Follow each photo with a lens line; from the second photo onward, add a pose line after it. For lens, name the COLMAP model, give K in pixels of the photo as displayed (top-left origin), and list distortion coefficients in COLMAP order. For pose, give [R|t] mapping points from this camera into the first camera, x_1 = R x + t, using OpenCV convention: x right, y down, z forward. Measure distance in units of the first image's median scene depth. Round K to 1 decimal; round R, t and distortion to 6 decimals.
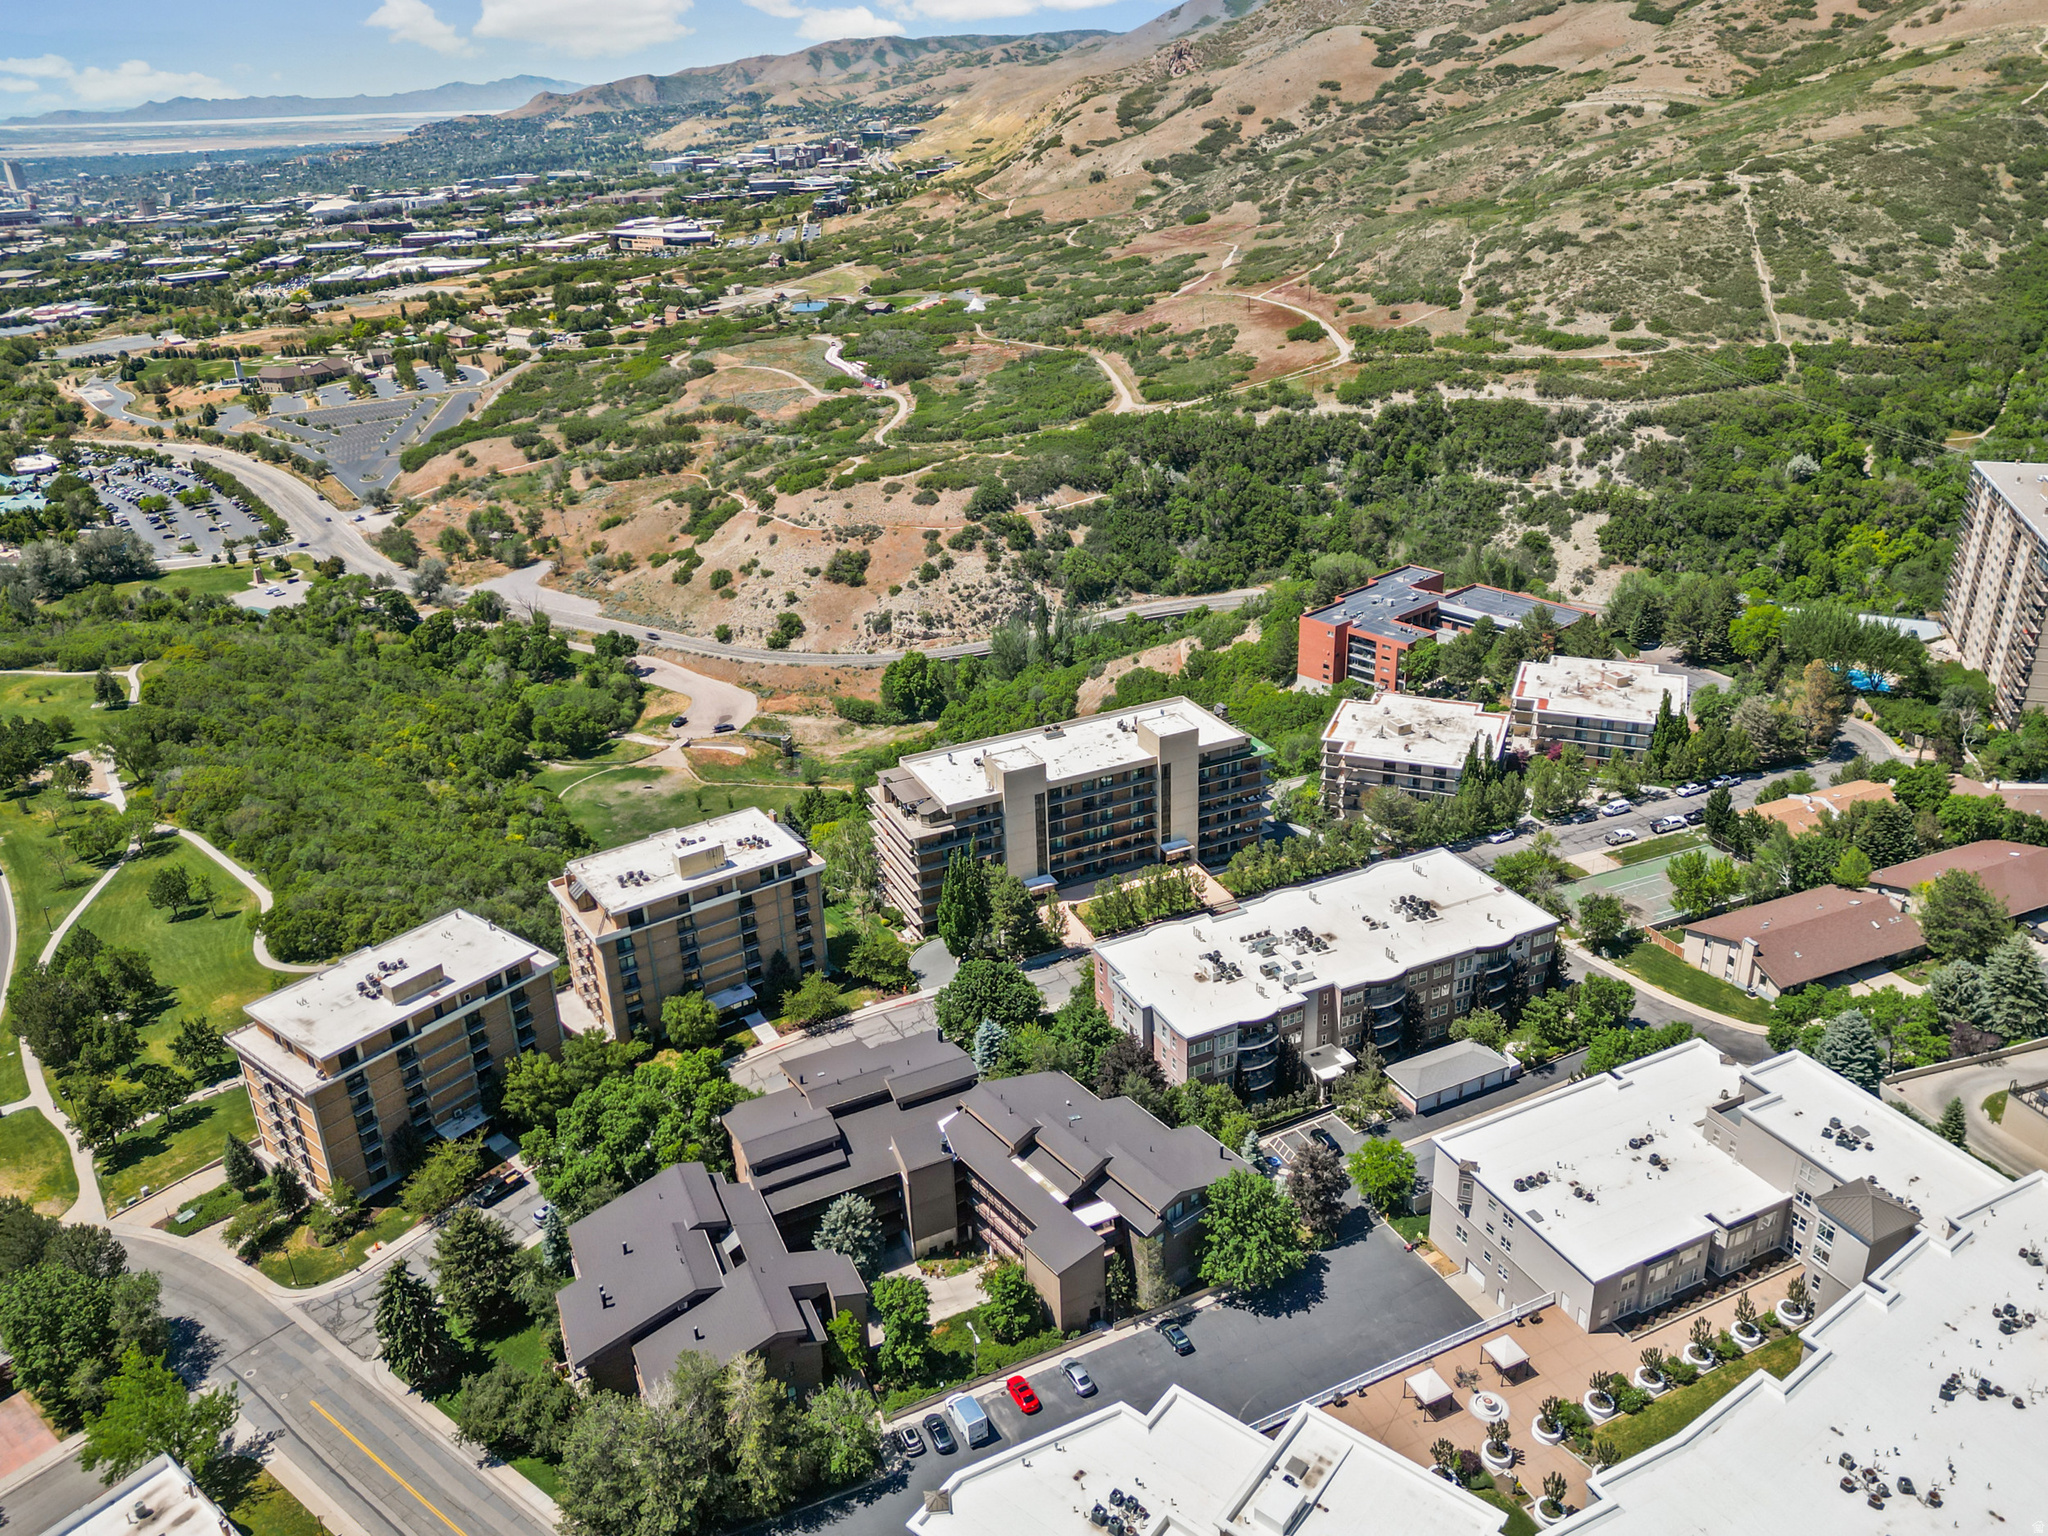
lens RADIAL K [[1483.0, 0, 1037.6], [0, 1483.0, 769.6], [0, 0, 1]] dist [0.106221, -0.111684]
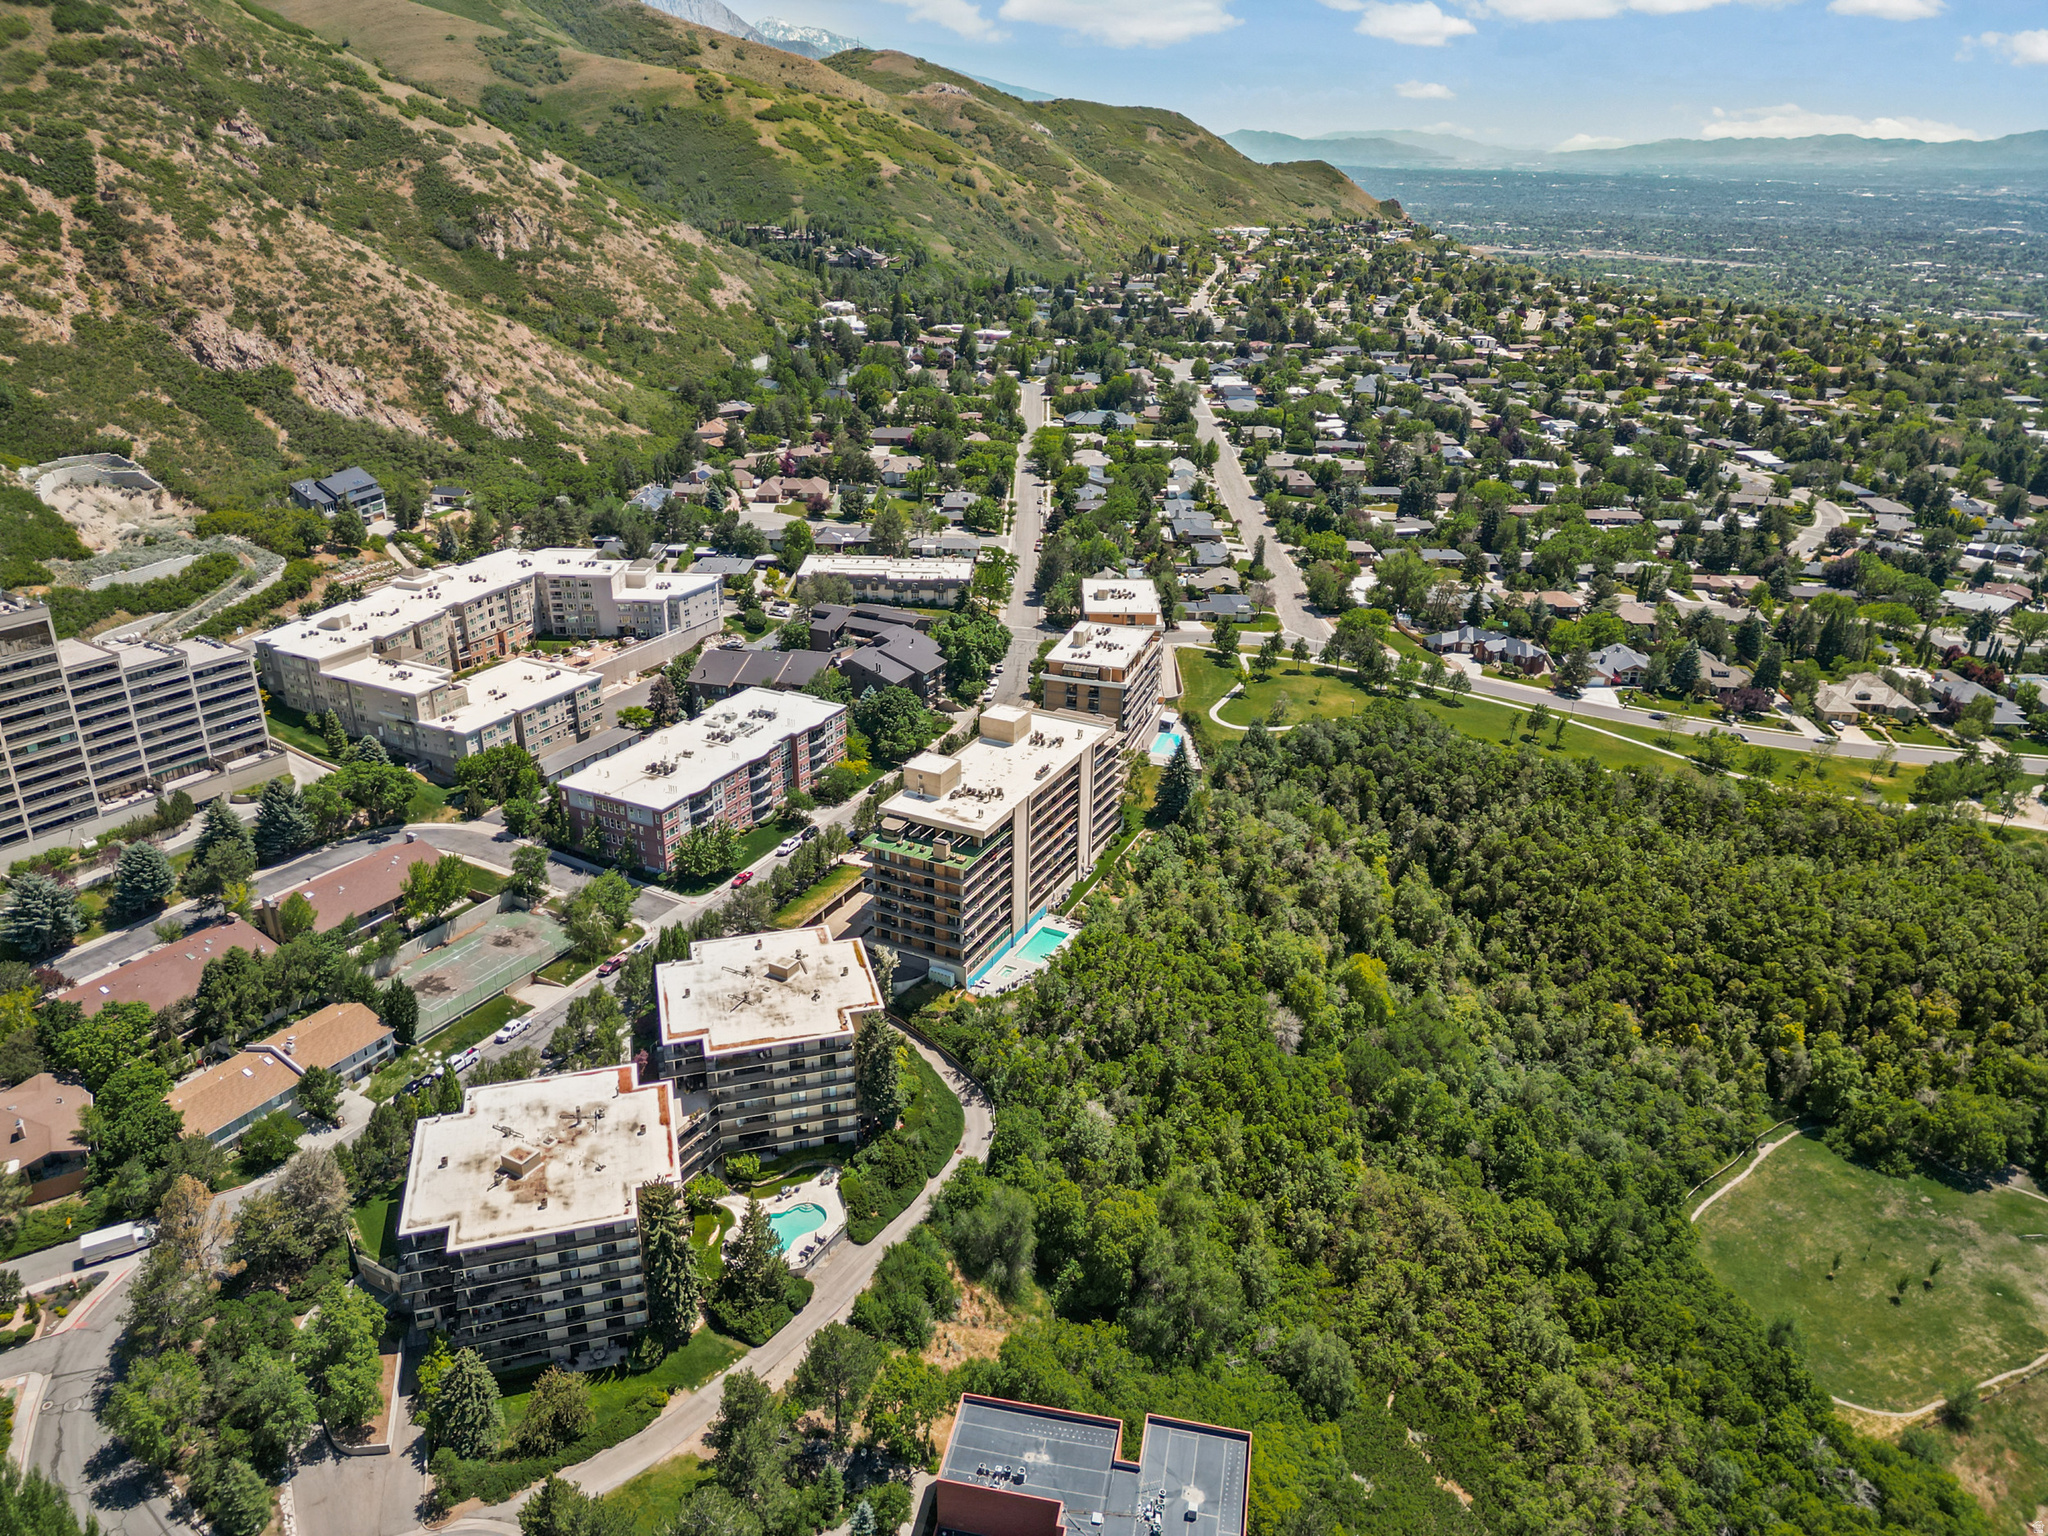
lens RADIAL K [[1424.3, 0, 1014.8], [0, 1424.3, 776.3], [0, 0, 1]] dist [0.090479, -0.094394]
pose [[-0.796335, 0.263766, -0.544315, 0.268640], [-0.239445, 0.688918, 0.684148, -0.330167], [0.555443, 0.675144, -0.485452, 0.687385]]
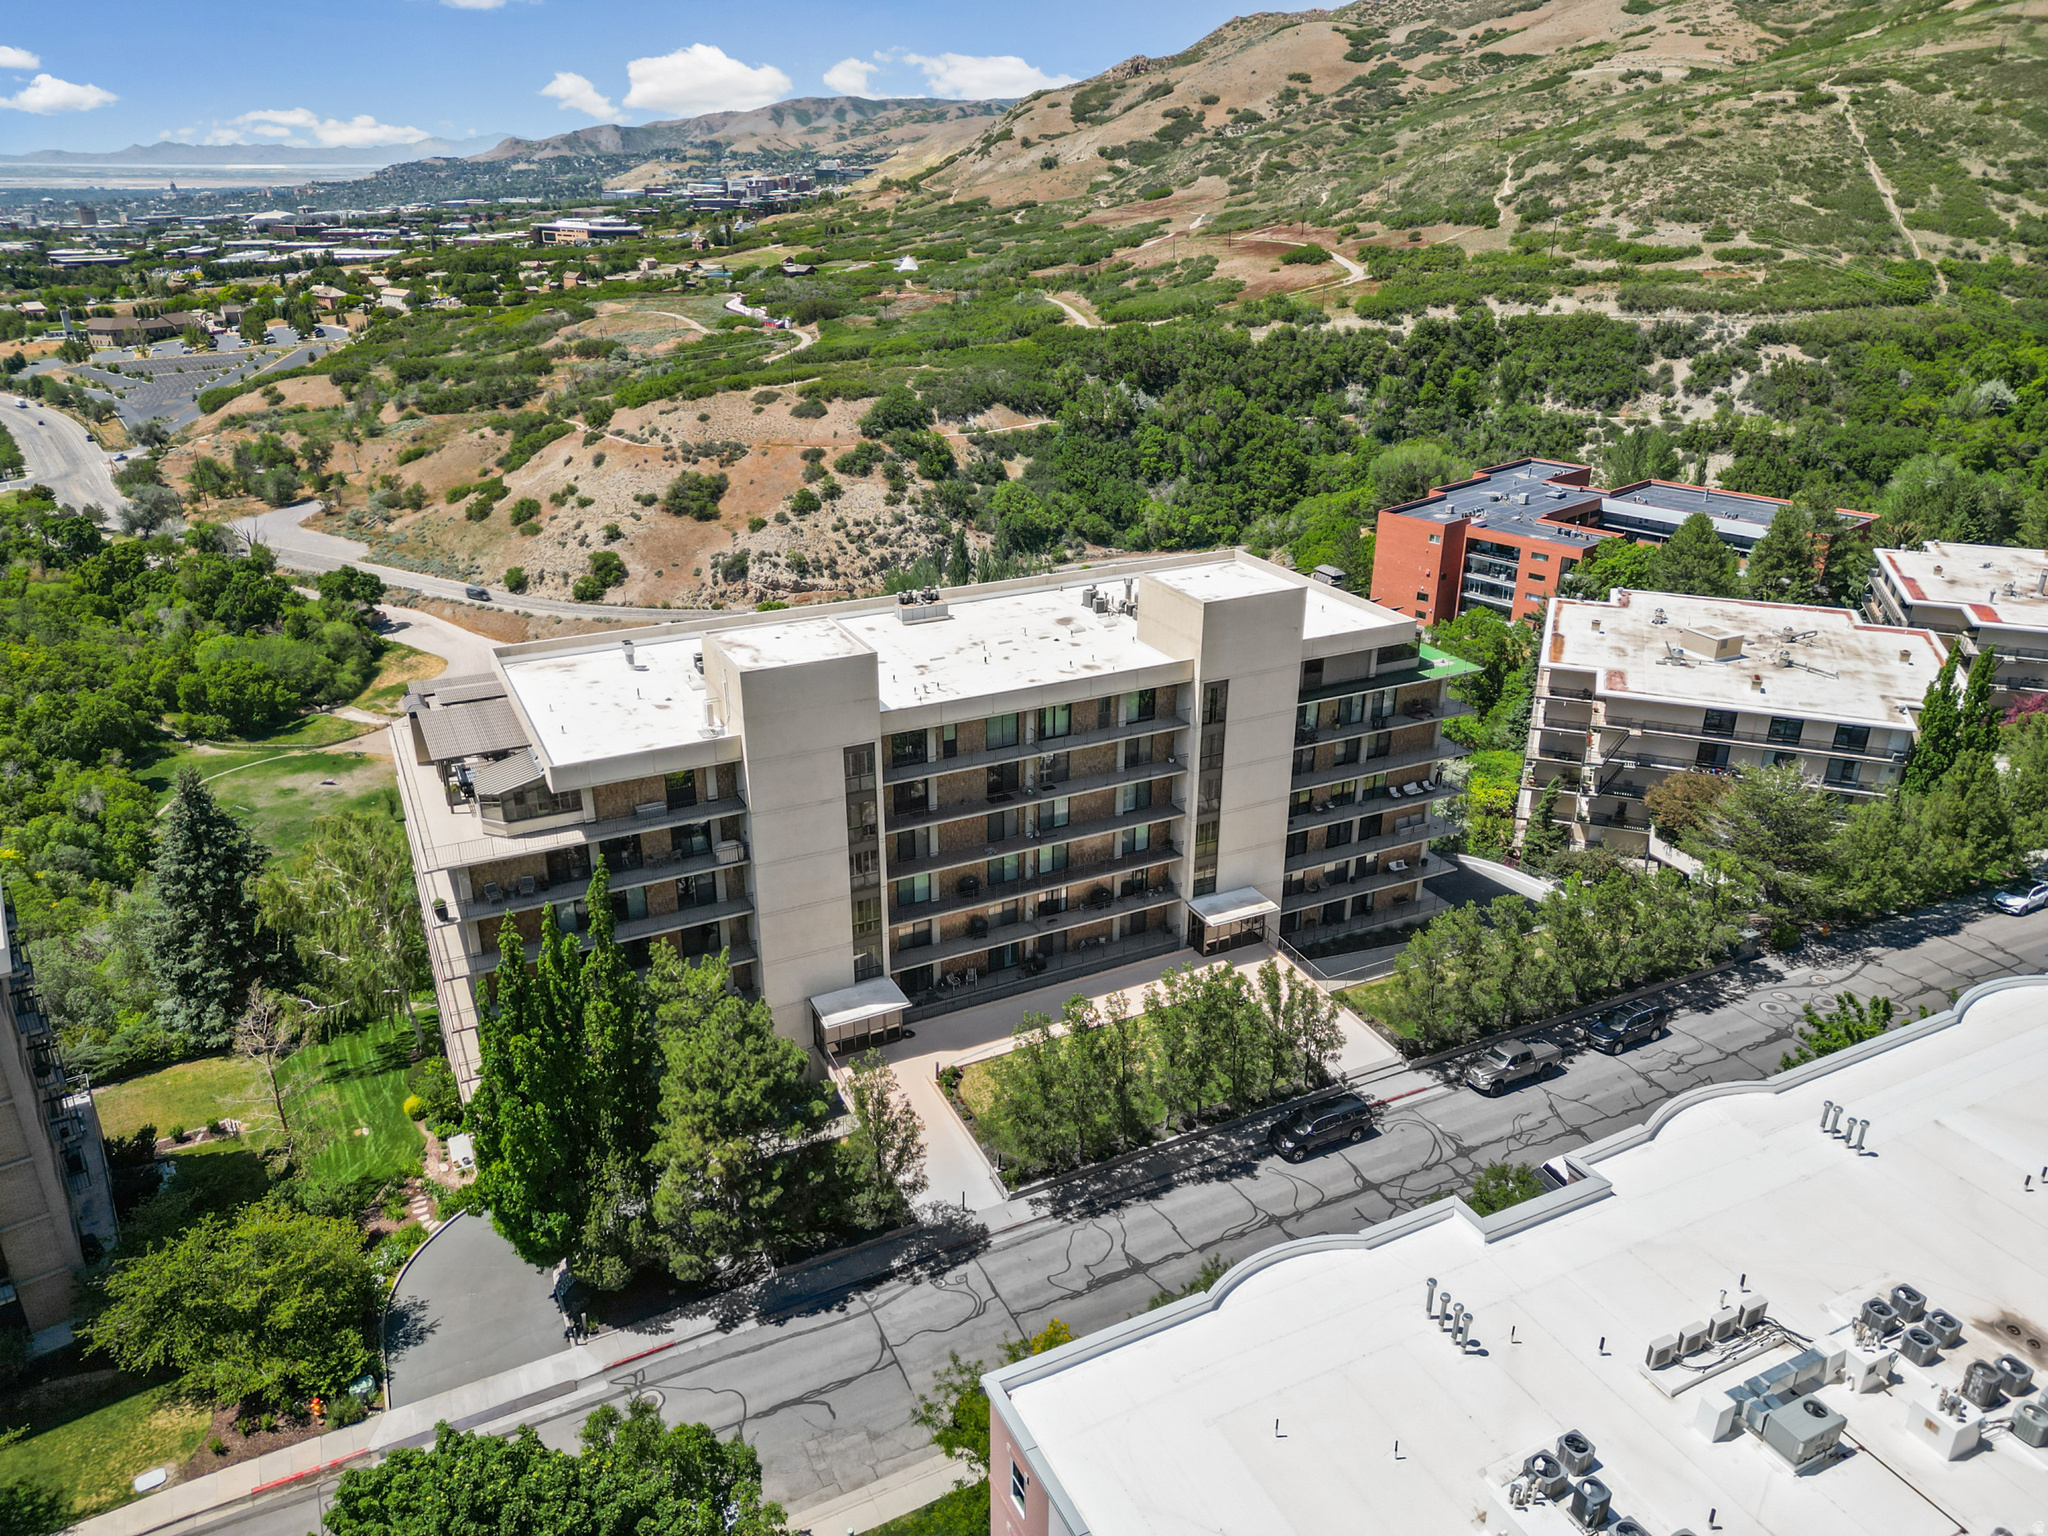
lens RADIAL K [[1424.3, 0, 1014.8], [0, 1424.3, 776.3], [0, 0, 1]] dist [0.090479, -0.094394]
pose [[0.999370, 0.024653, 0.025546, 0.012545], [-0.024040, 0.999422, -0.024041, 0.013074], [-0.026124, 0.023411, 0.999385, 0.287760]]
